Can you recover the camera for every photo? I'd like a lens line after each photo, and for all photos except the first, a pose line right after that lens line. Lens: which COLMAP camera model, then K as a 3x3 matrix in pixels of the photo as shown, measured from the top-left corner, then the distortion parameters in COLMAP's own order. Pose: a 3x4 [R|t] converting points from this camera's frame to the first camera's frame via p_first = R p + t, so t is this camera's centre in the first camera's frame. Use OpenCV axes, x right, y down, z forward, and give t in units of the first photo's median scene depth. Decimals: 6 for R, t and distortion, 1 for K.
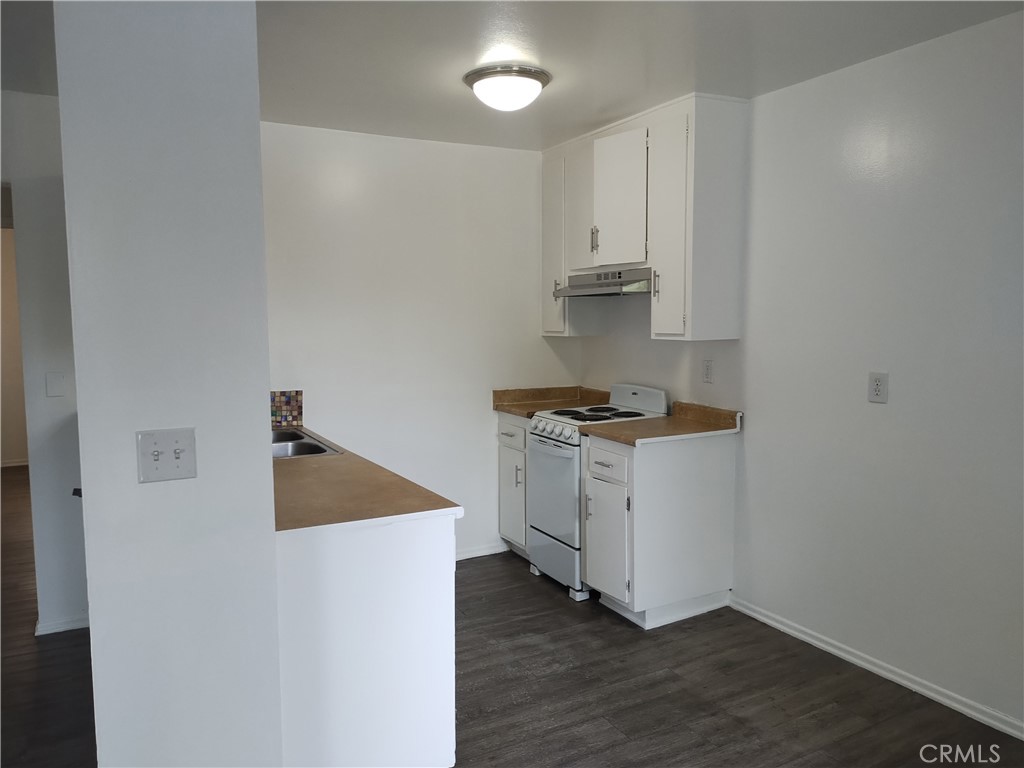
lens RADIAL K [[763.4, 0, 512.0], [0, 763.4, 384.0], [0, 0, 1]] dist [0.095621, -0.143223]
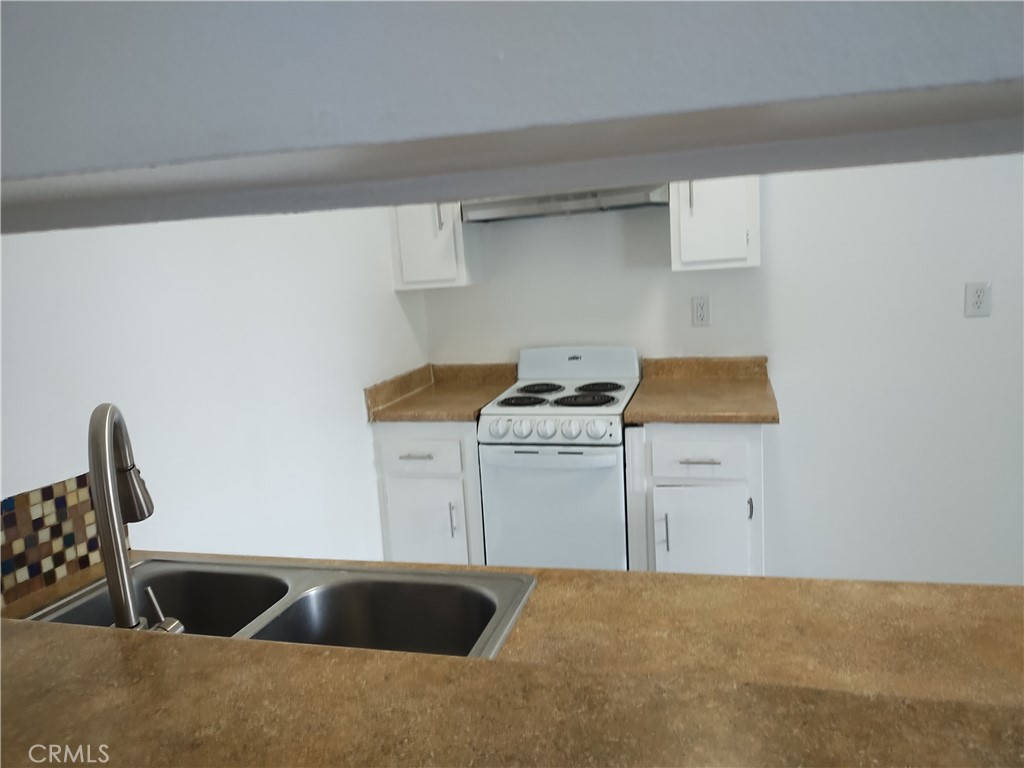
lens RADIAL K [[763.4, 0, 512.0], [0, 763.4, 384.0], [0, 0, 1]] dist [0.095621, -0.143223]
pose [[0.693345, -0.160588, 0.702485, -0.404609], [0.130783, 0.986705, 0.096480, -0.042038], [-0.708639, 0.024979, 0.705129, 0.580086]]
